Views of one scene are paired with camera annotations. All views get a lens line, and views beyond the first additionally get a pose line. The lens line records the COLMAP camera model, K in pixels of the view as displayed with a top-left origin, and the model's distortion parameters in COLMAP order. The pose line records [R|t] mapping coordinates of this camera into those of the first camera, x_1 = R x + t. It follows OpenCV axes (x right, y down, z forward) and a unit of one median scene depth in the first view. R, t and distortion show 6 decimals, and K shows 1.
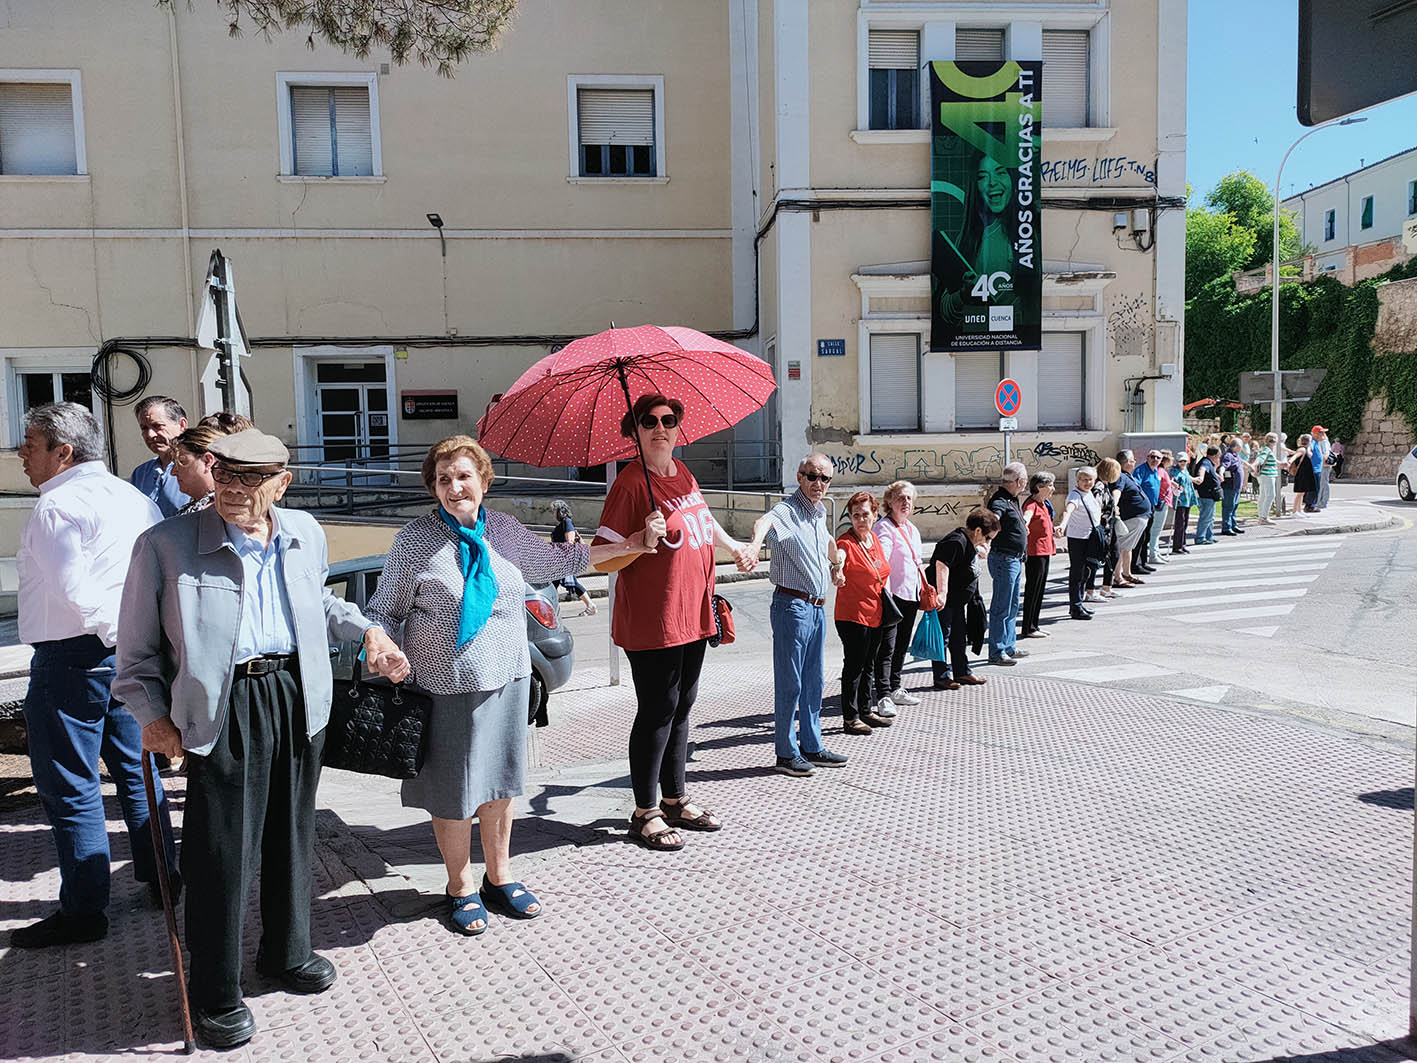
lens RADIAL K [[1036.6, 0, 708.5], [0, 1036.6, 531.5], [0, 0, 1]] dist [0.089860, -0.087277]
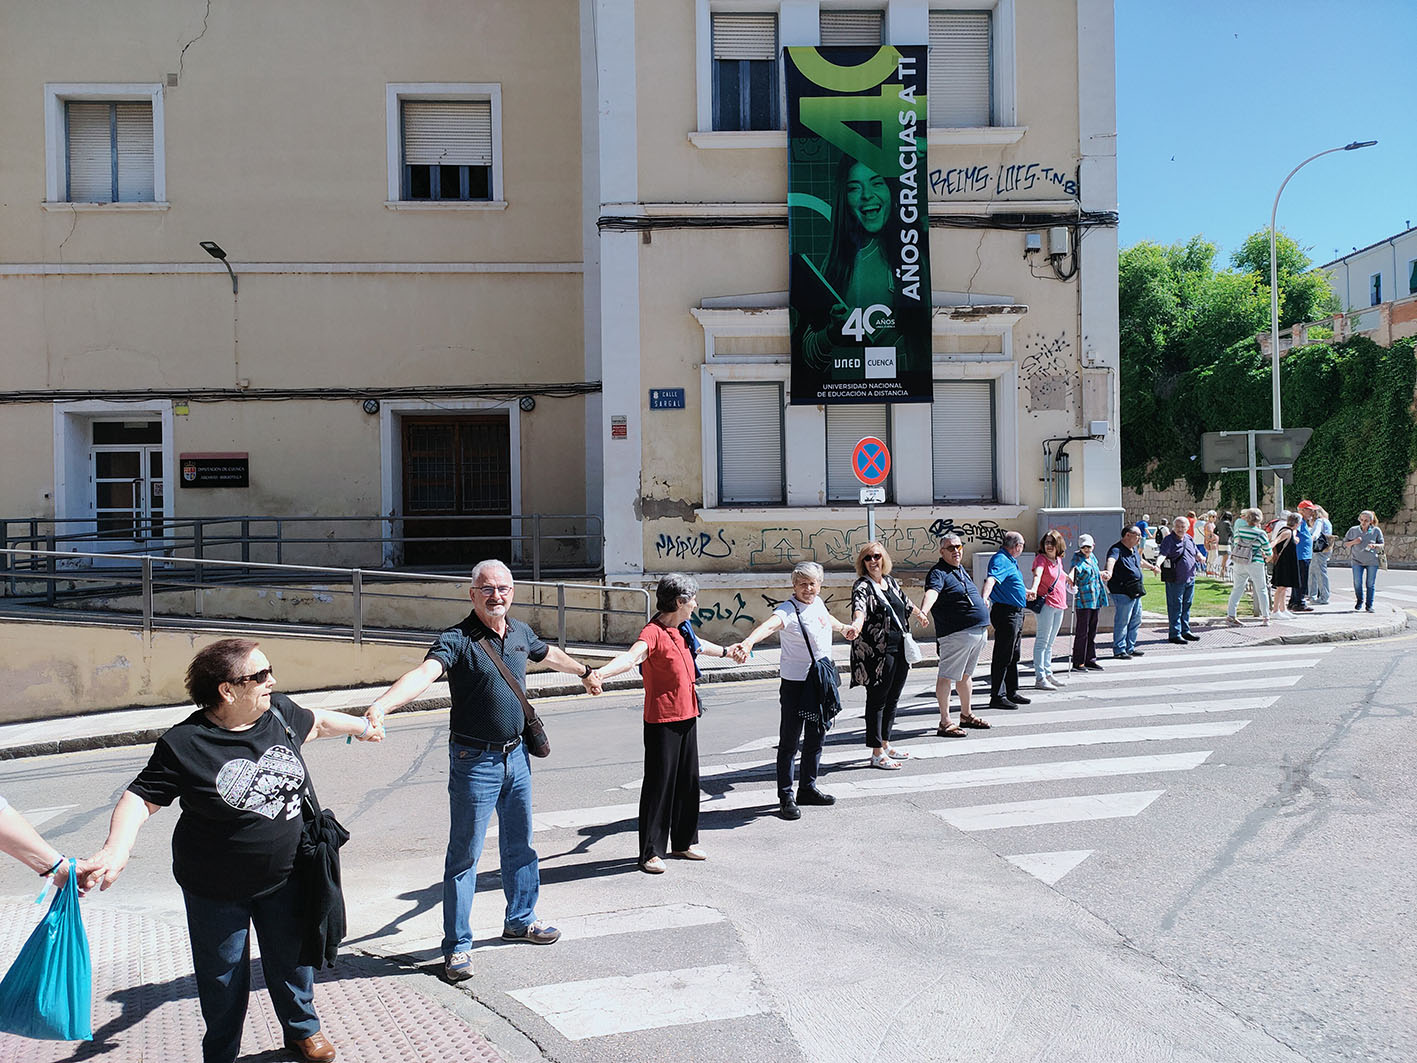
lens RADIAL K [[1036.6, 0, 708.5], [0, 1036.6, 531.5], [0, 0, 1]] dist [0.089860, -0.087277]
pose [[0.998776, 0.004781, -0.049228, 0.187213], [-0.008219, 0.997521, -0.069881, -0.020304], [0.048772, 0.070200, 0.996340, 0.216190]]
